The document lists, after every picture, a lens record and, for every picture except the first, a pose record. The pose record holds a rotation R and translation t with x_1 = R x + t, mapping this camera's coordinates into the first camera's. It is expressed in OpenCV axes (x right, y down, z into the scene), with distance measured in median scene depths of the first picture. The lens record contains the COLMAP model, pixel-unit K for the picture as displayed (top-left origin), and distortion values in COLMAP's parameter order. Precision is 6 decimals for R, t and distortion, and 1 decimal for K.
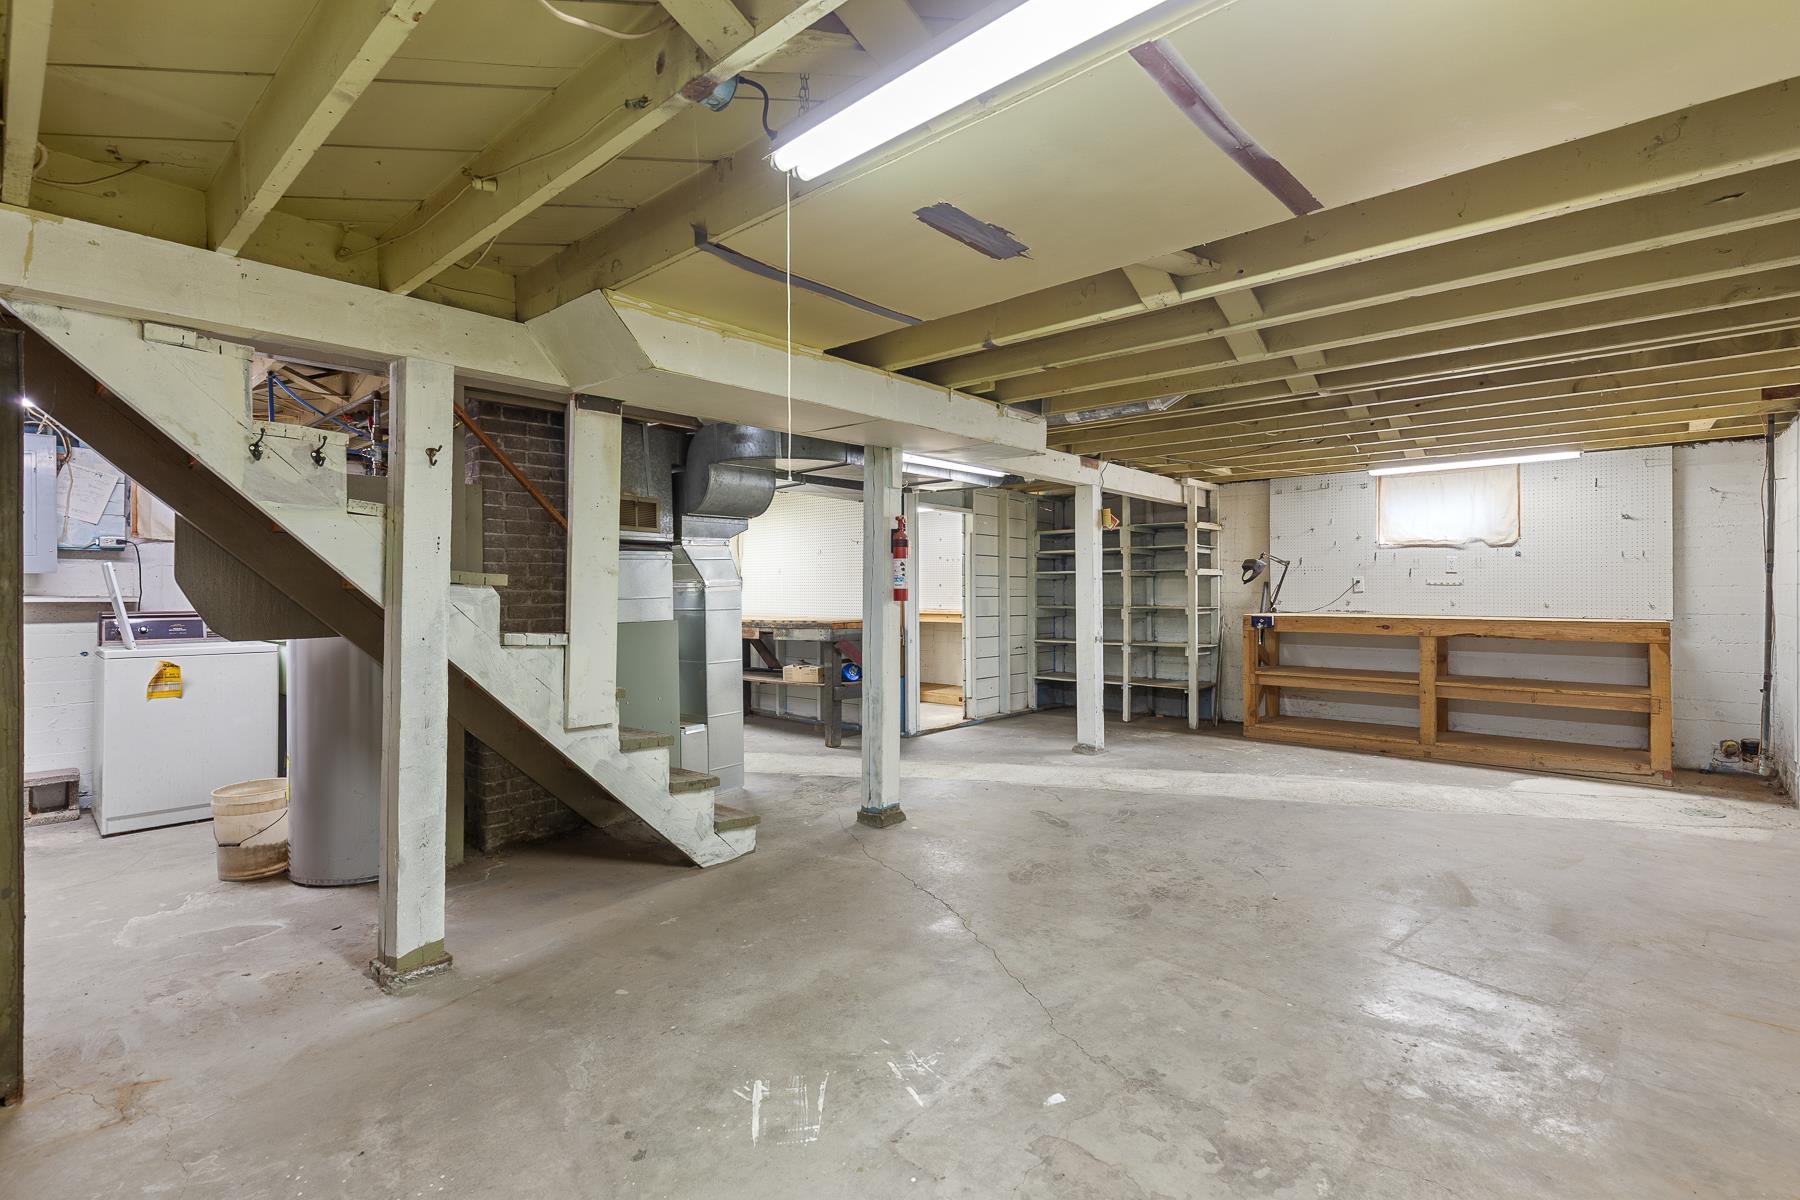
lens RADIAL K [[804.2, 0, 917.1], [0, 804.2, 594.4], [0, 0, 1]] dist [0.004182, -0.000178]
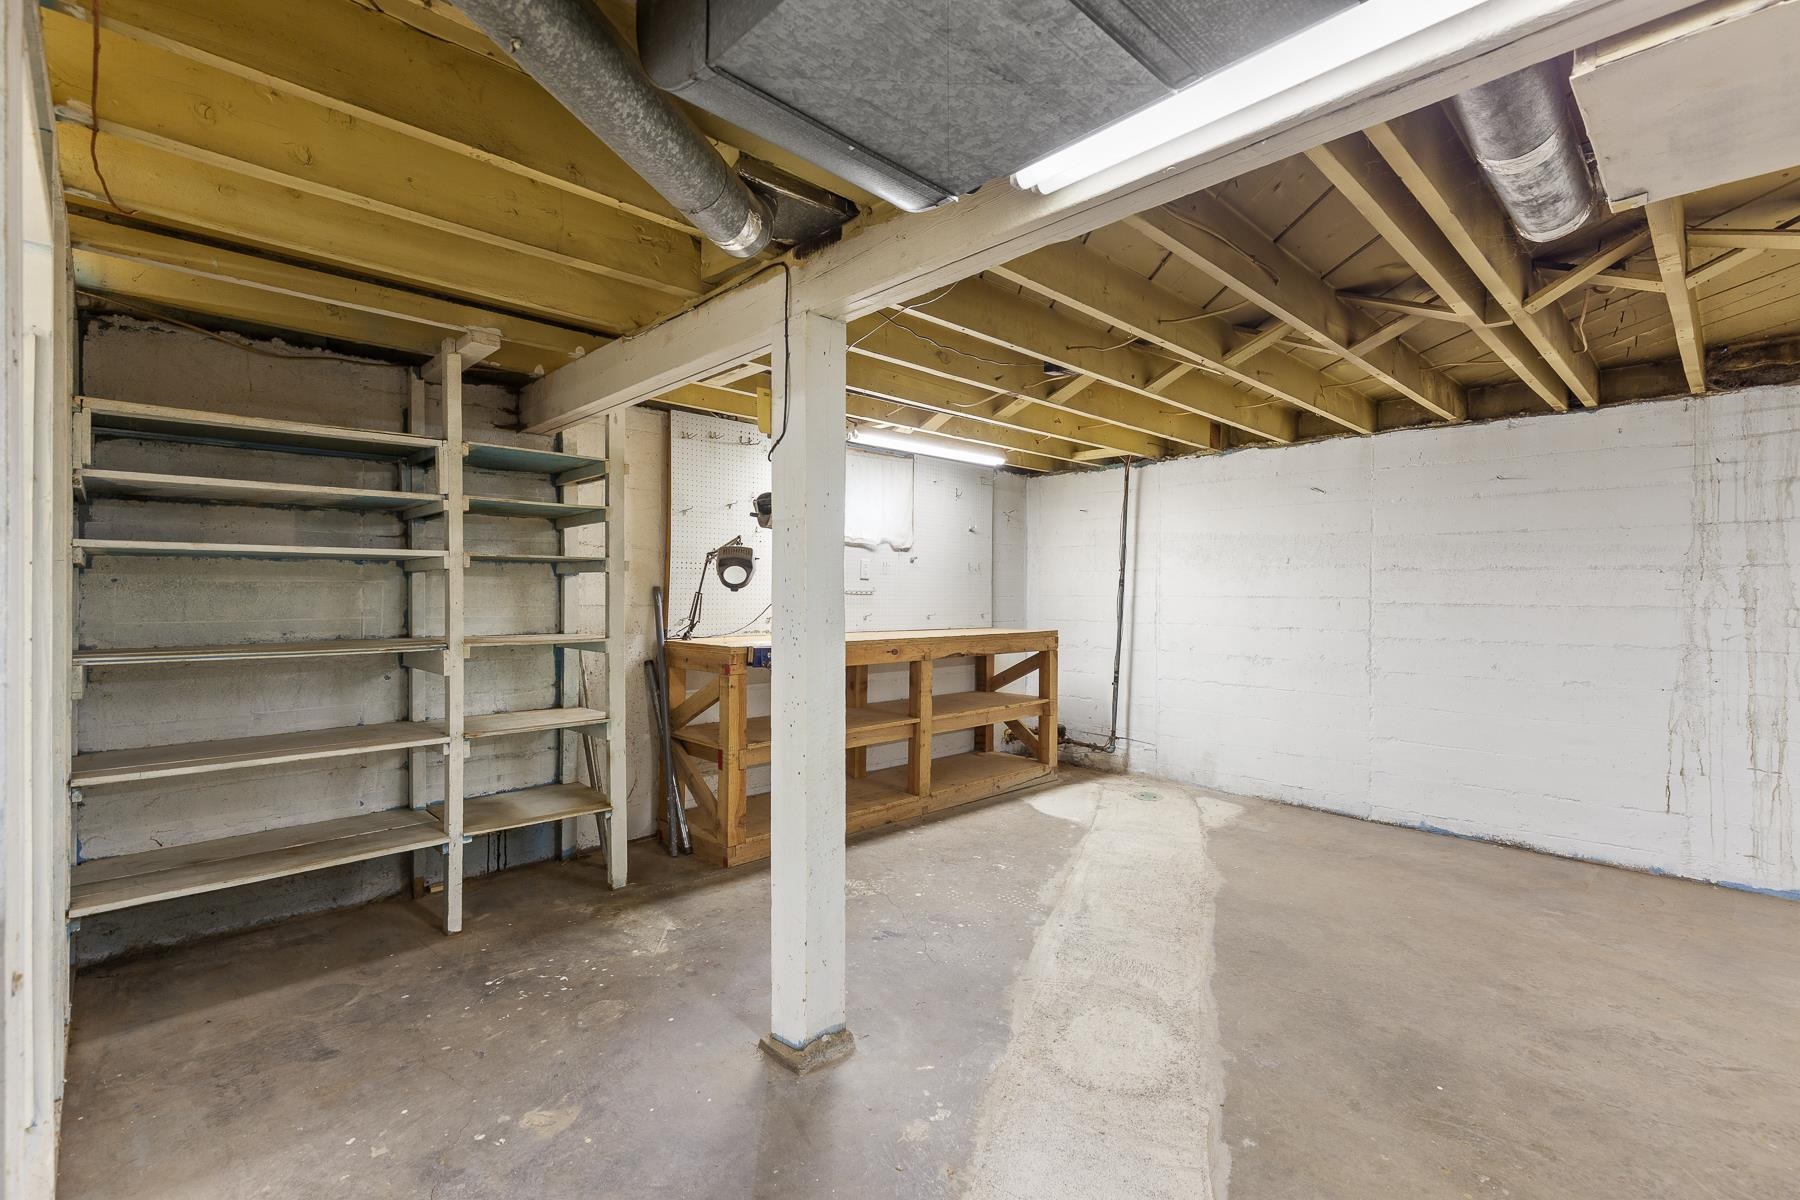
lens RADIAL K [[804.2, 0, 917.1], [0, 804.2, 594.4], [0, 0, 1]] dist [0.004182, -0.000178]
pose [[0.088263, 0.005421, 0.996082, -0.146891], [-0.000046, 0.999985, -0.005438, -0.007711], [-0.996097, 0.000434, 0.088262, 0.927431]]
